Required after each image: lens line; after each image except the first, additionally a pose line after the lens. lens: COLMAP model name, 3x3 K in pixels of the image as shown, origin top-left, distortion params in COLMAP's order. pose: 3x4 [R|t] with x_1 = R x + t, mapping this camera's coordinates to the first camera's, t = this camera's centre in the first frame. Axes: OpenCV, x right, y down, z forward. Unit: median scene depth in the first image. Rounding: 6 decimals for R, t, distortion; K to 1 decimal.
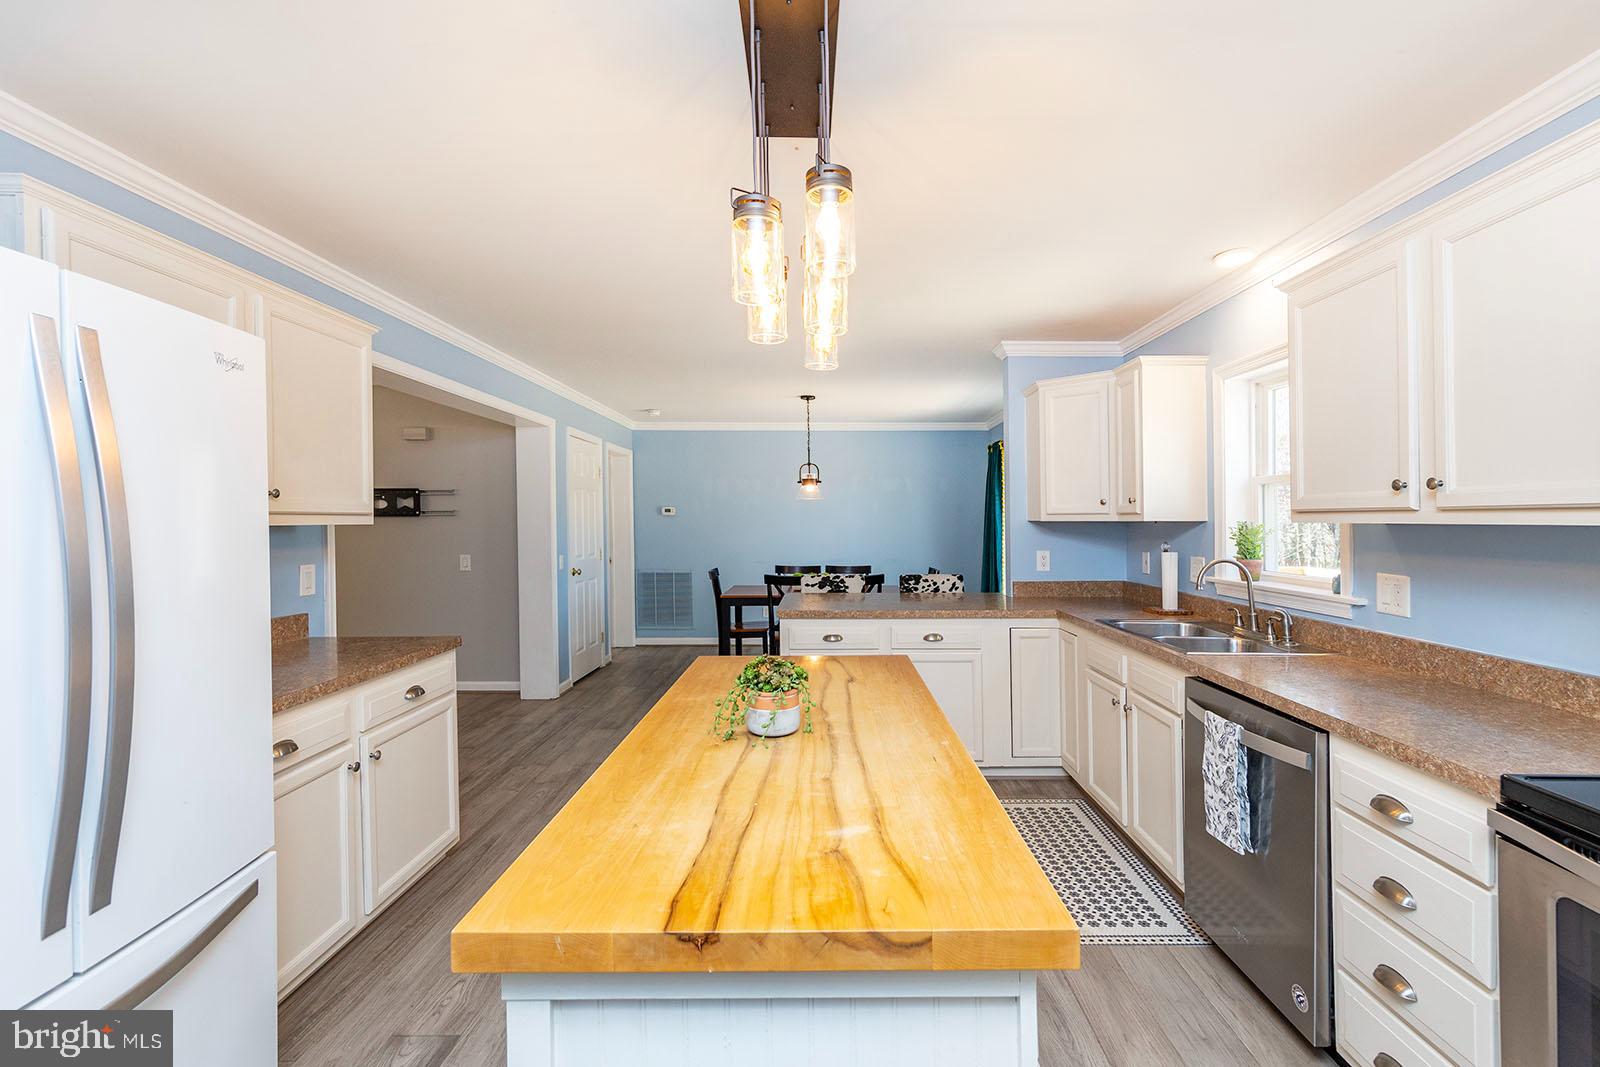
lens RADIAL K [[719.7, 0, 824.8], [0, 719.7, 521.9], [0, 0, 1]] dist [0.003287, -0.000444]
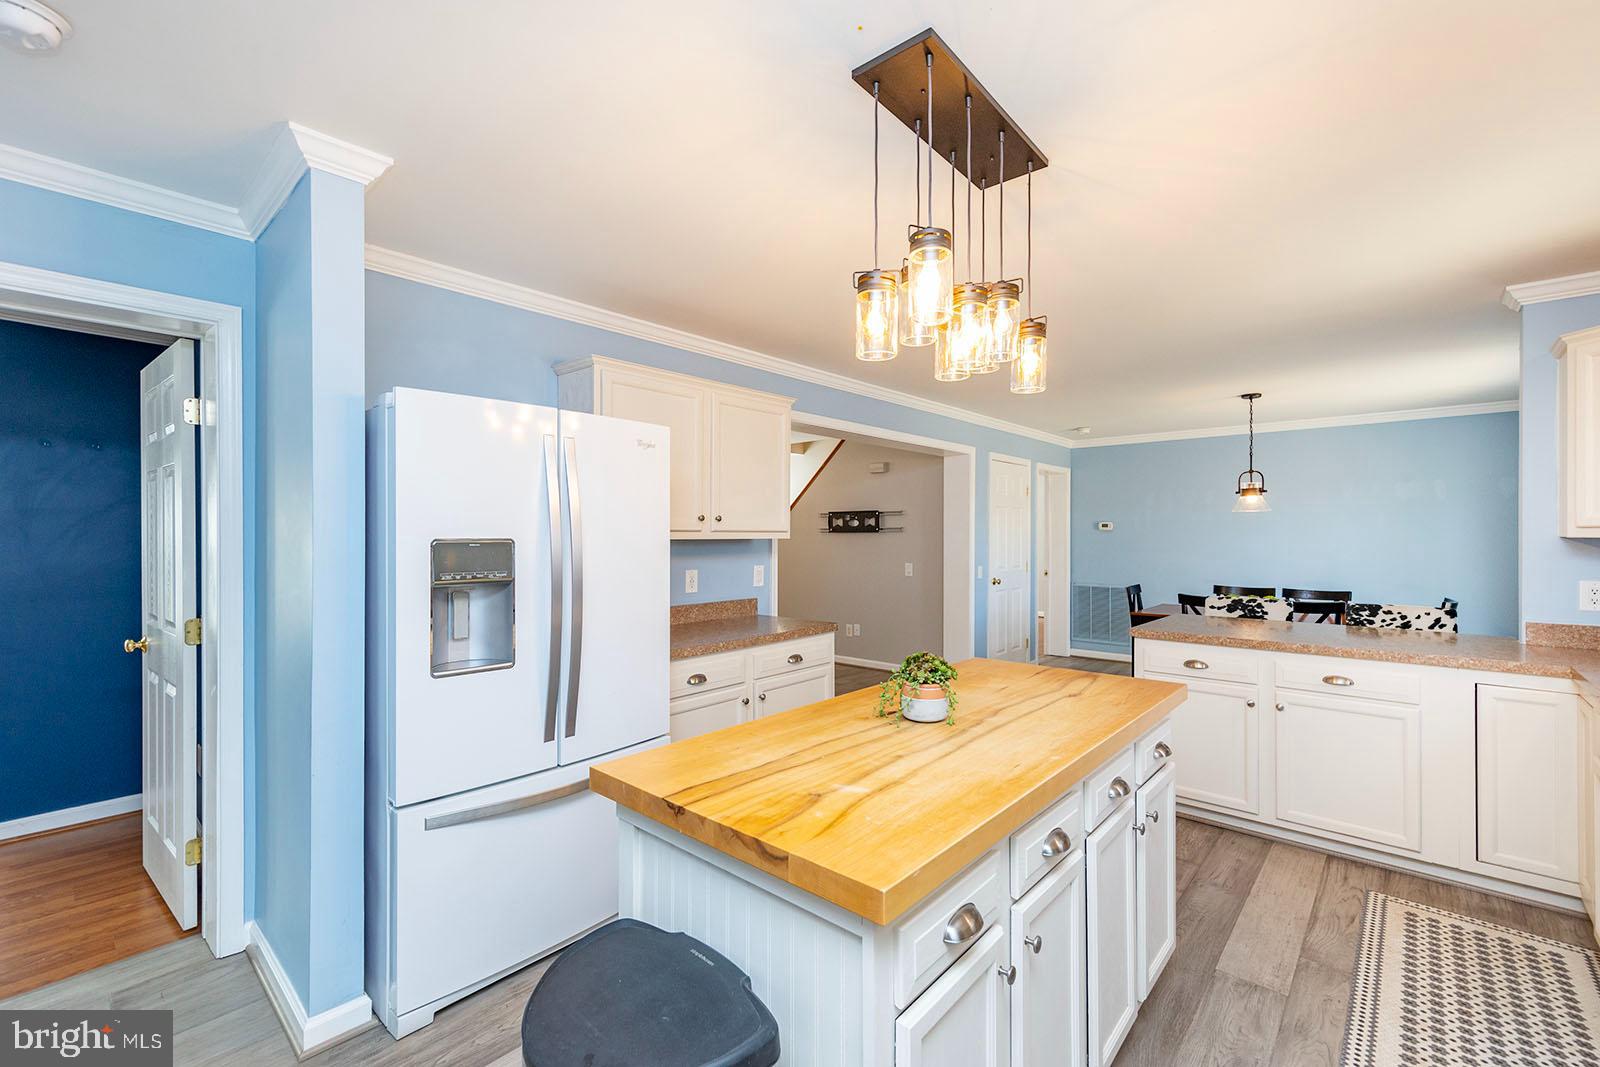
lens RADIAL K [[678.9, 0, 800.0], [0, 678.9, 533.5], [0, 0, 1]] dist [0.006863, 0.000217]
pose [[0.737720, -0.001110, -0.675106, 0.276703], [-0.001655, 0.999993, -0.003452, -0.001869], [0.675105, 0.003664, 0.737712, 0.027947]]
